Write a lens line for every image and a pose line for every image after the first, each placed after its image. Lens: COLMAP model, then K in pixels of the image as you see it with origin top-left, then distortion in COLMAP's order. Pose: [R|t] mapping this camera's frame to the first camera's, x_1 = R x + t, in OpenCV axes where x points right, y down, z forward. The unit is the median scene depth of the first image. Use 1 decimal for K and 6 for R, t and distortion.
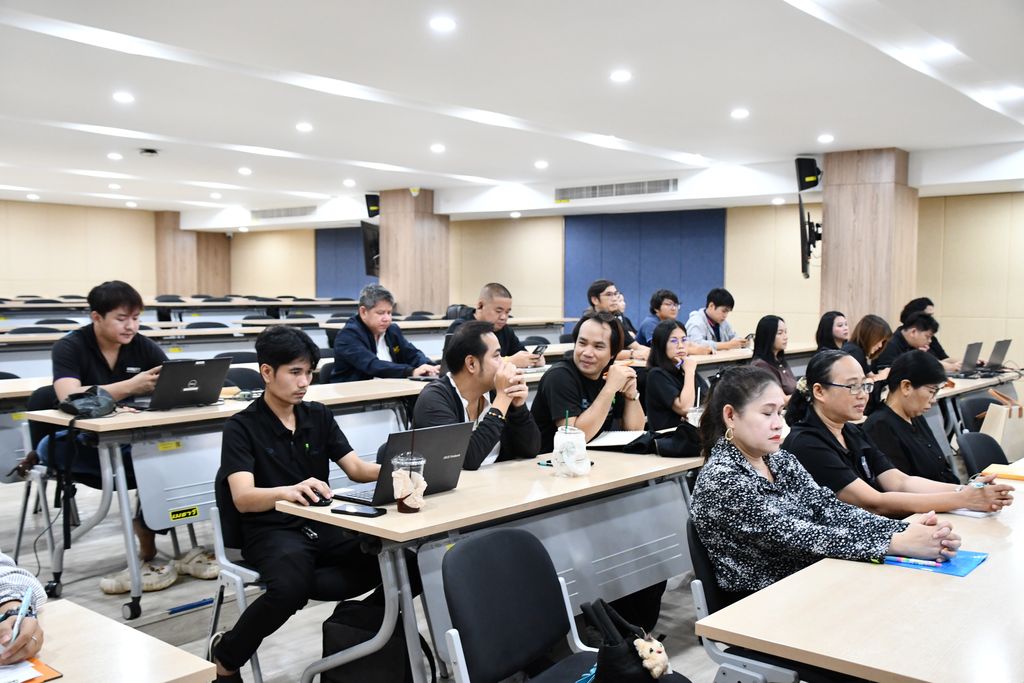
lens RADIAL K [[971.2, 0, 512.0], [0, 971.2, 341.5], [0, 0, 1]] dist [-0.012167, 0.002651]
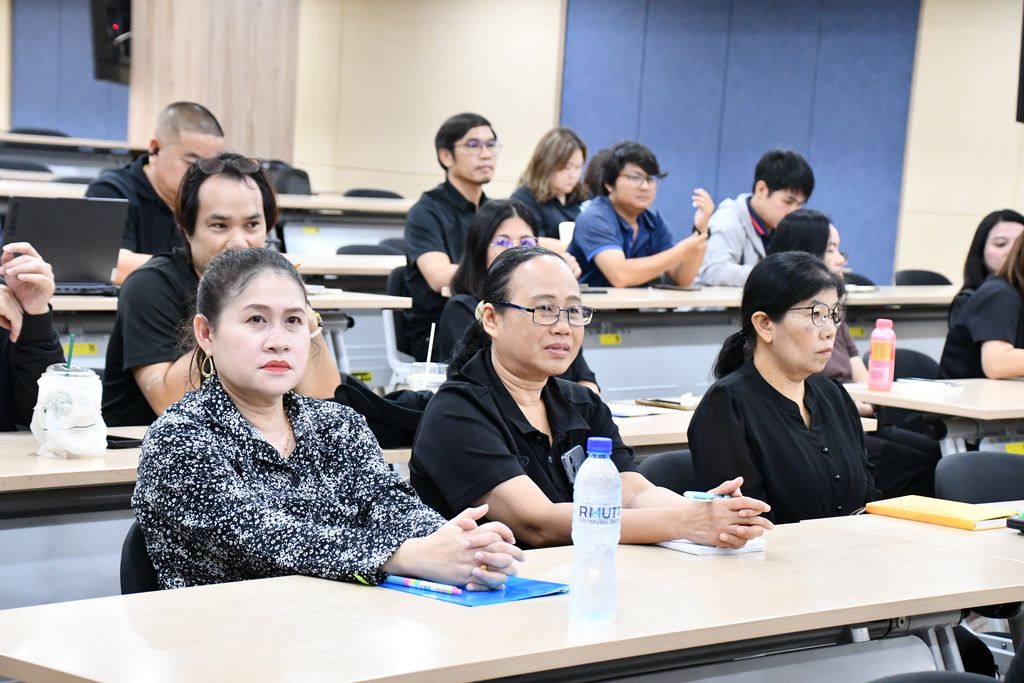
lens RADIAL K [[2507.2, 0, 512.0], [0, 2507.2, 341.5], [0, 0, 1]] dist [0.072532, 0.294895]
pose [[0.995760, 0.063908, -0.066168, 0.510641], [-0.062456, 0.997764, 0.023776, 0.037874], [0.067540, -0.019542, 0.997525, -0.458726]]
